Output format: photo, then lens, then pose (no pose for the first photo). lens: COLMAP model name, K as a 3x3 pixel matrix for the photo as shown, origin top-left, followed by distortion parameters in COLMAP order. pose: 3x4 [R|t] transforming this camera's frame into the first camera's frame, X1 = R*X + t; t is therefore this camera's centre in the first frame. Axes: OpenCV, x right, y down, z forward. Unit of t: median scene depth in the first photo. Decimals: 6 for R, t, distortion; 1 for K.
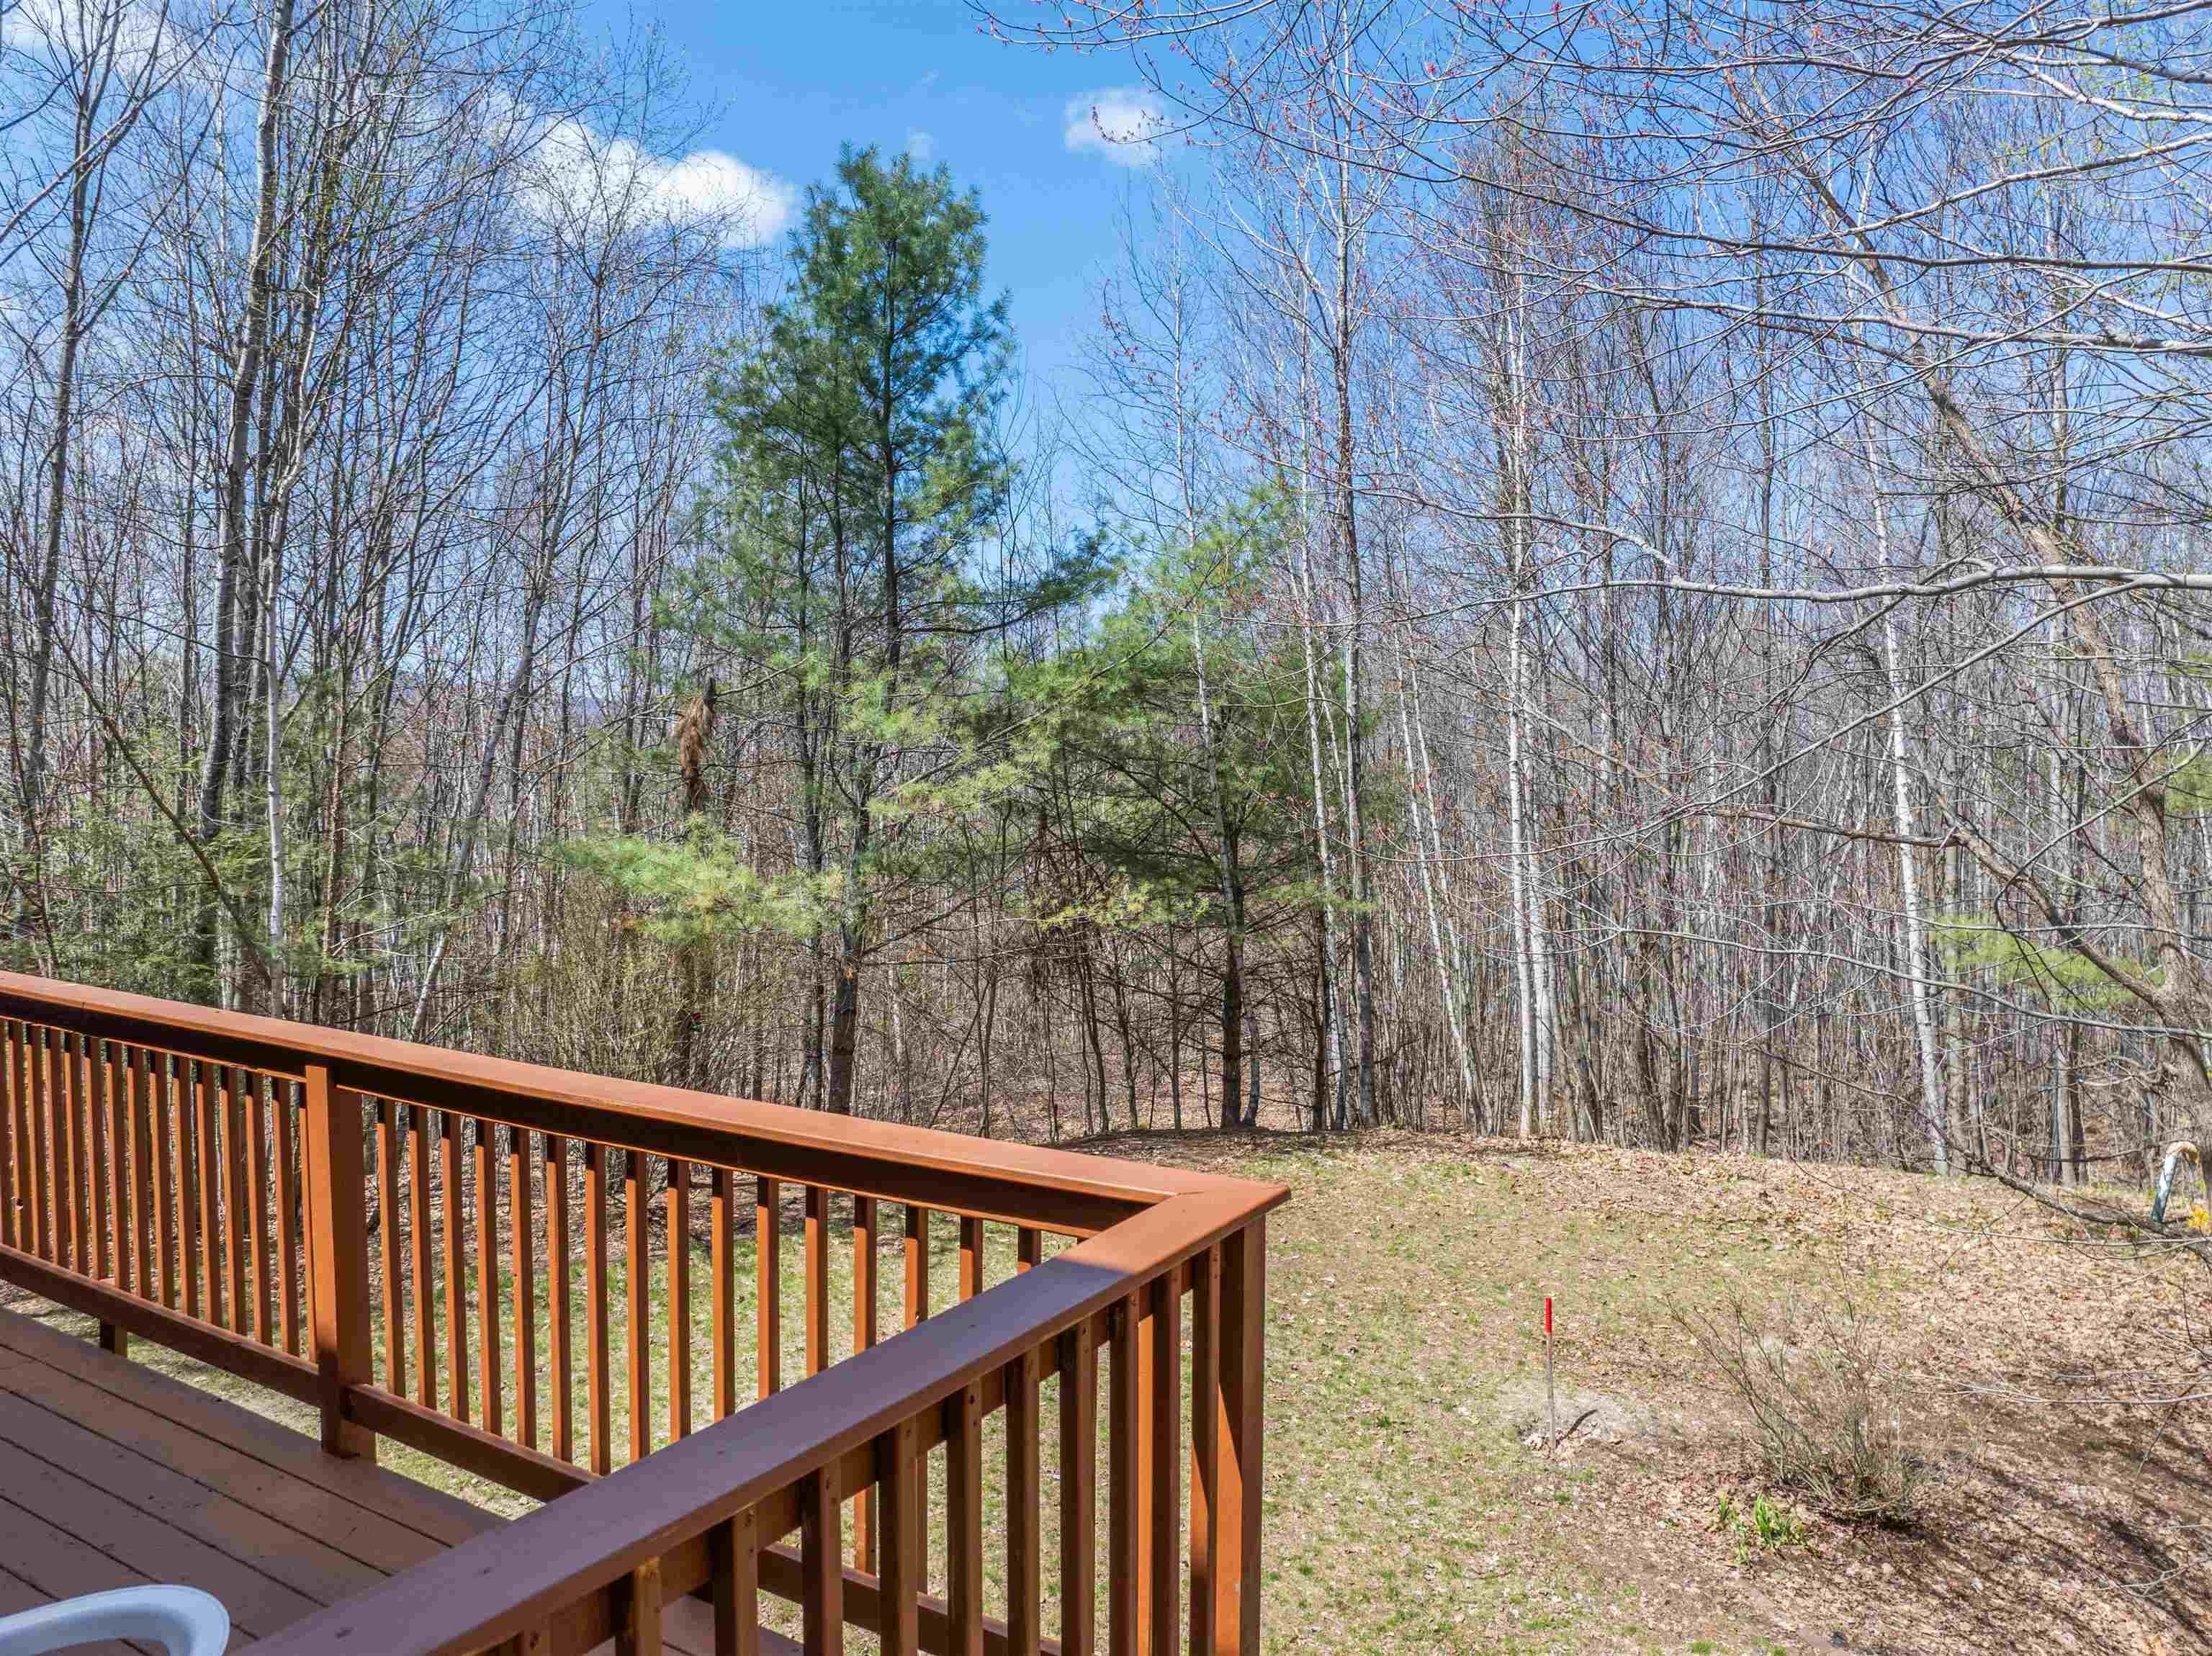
lens RADIAL K [[1559.6, 0, 1106.0], [0, 1559.6, 828.0], [0, 0, 1]] dist [-0.044522, 0.017968]
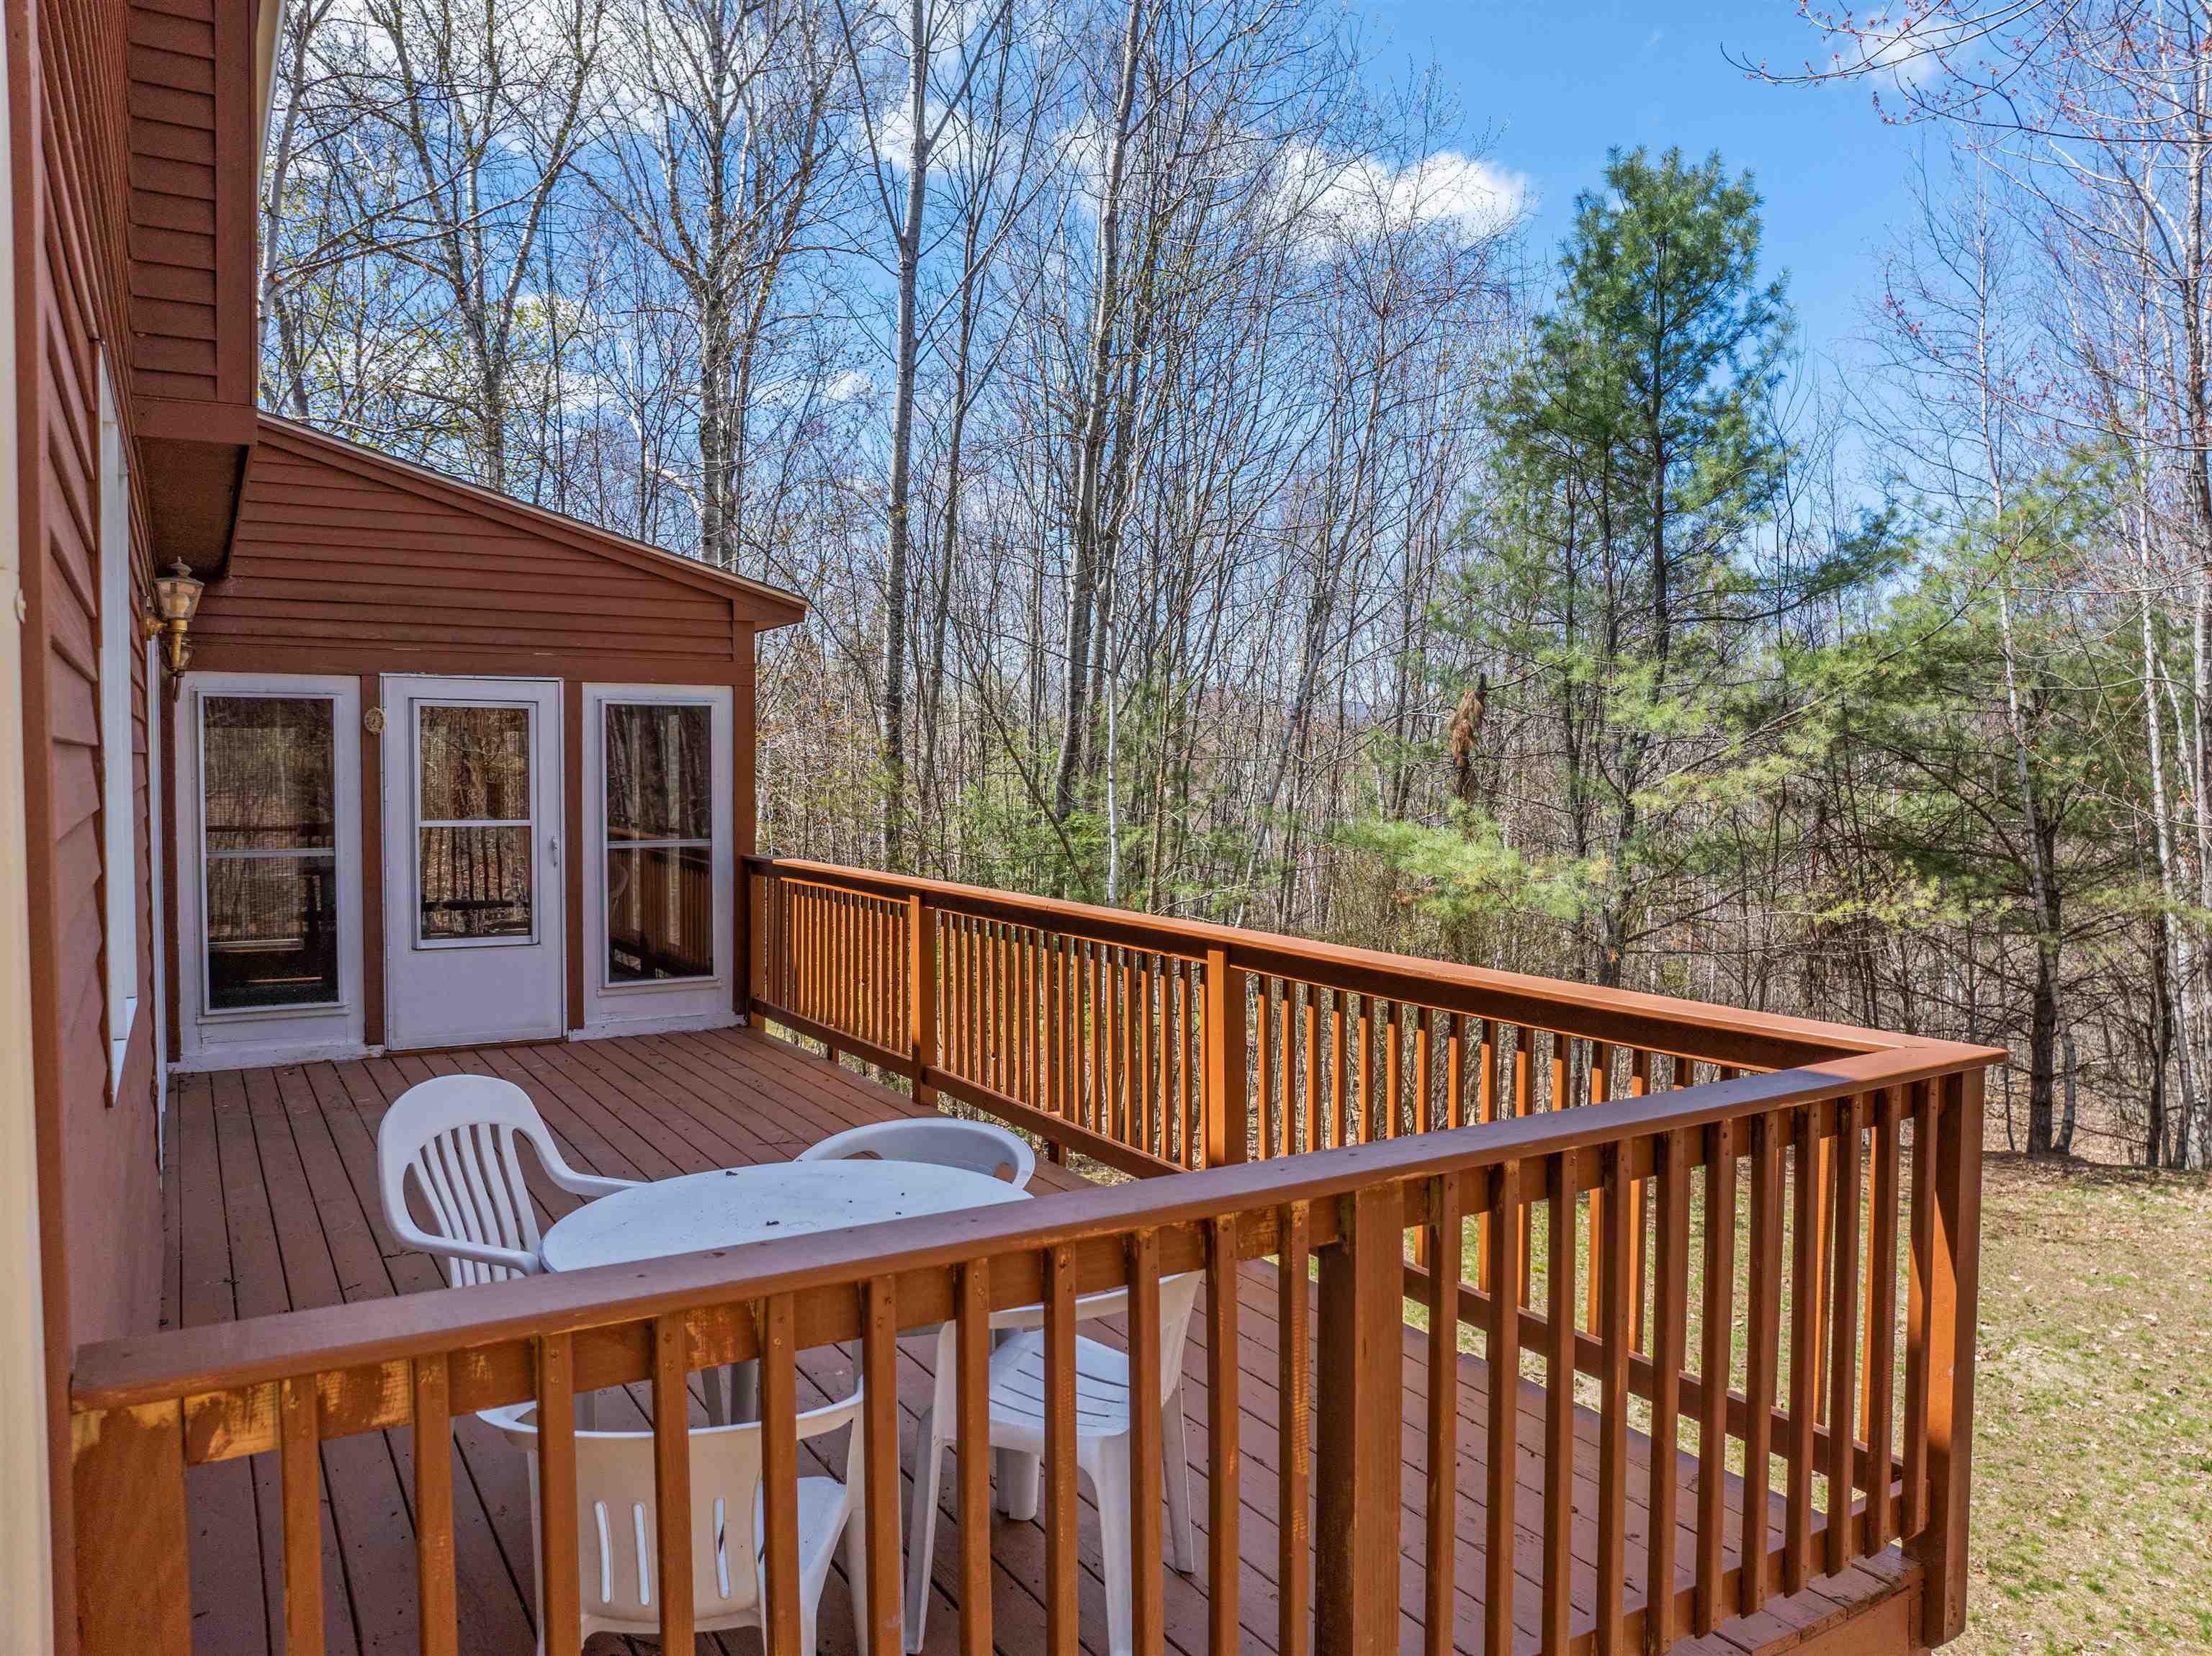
lens RADIAL K [[1559.6, 0, 1106.0], [0, 1559.6, 828.0], [0, 0, 1]] dist [-0.044522, 0.017968]
pose [[0.888509, 0.013862, -0.458650, 0.005981], [-0.014643, 0.999891, 0.001853, 0.009935], [0.458625, 0.005069, 0.888615, -0.056031]]
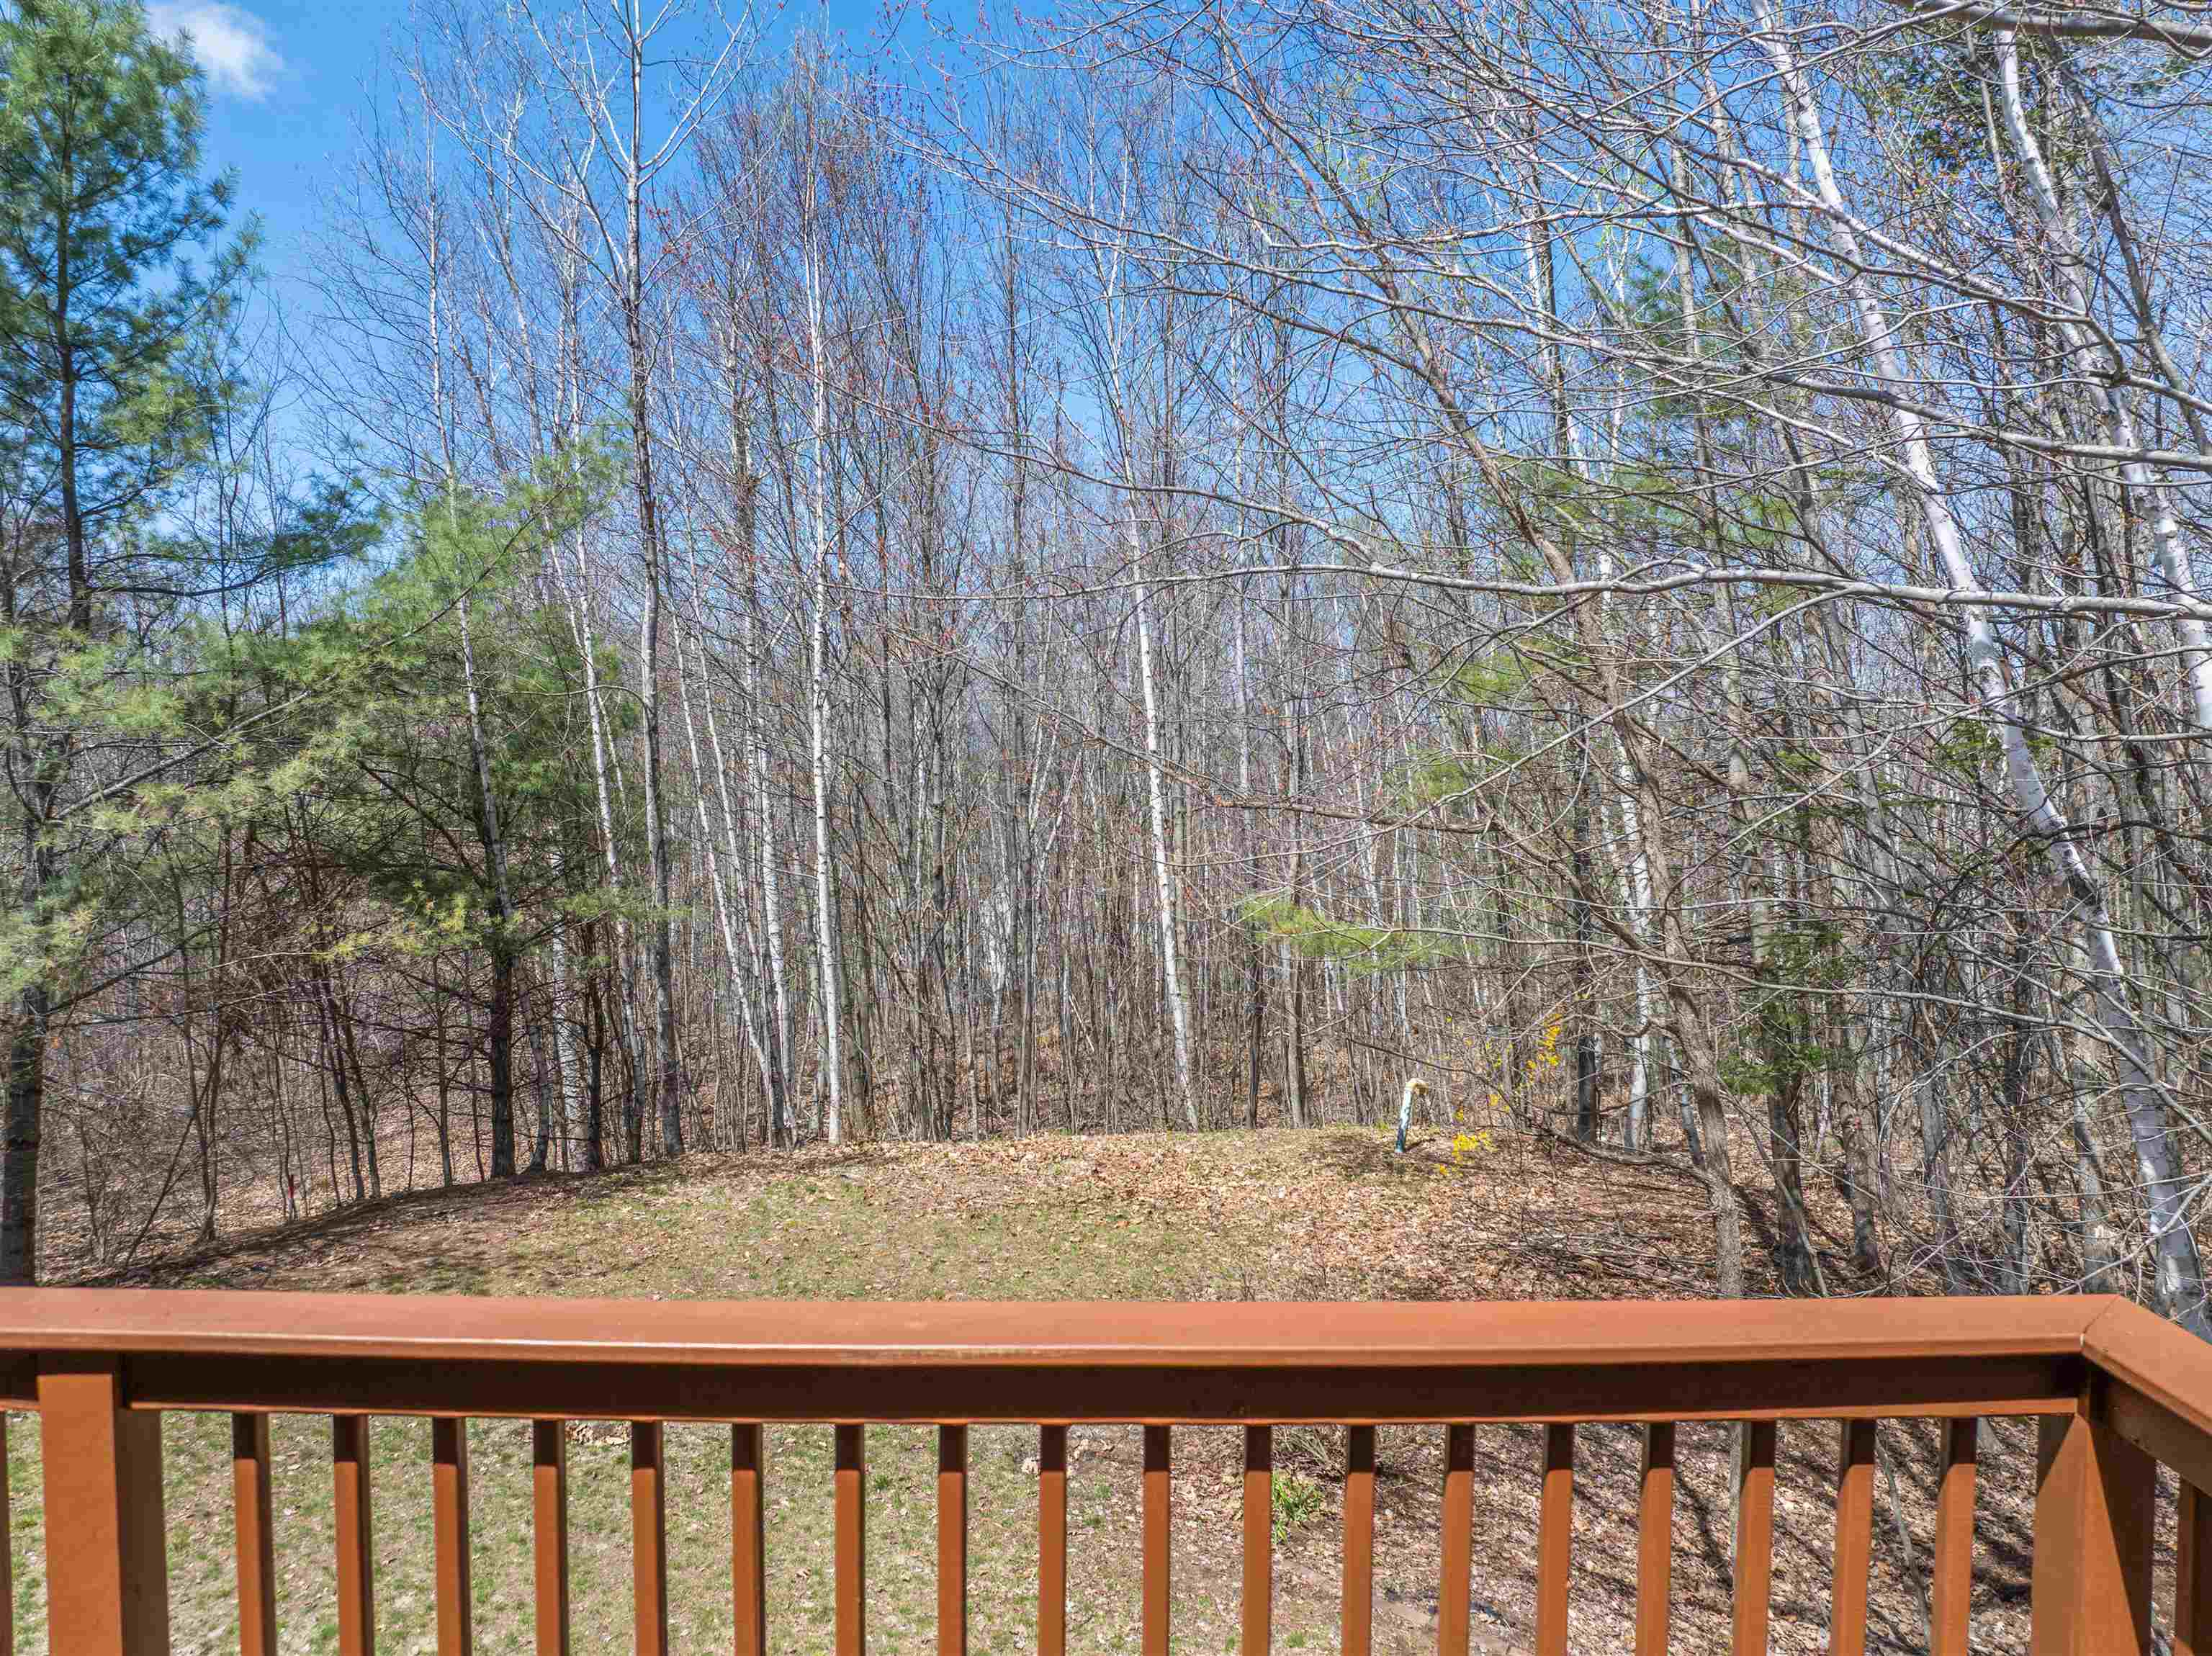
lens RADIAL K [[1570.4, 0, 1103.9], [0, 1570.4, 820.8], [0, 0, 1]] dist [-0.035217, 0.005282]
pose [[0.853807, -0.024209, 0.520027, -0.103312], [0.025123, 0.999670, 0.005290, -0.003404], [-0.519984, 0.008548, 0.854133, 0.087734]]
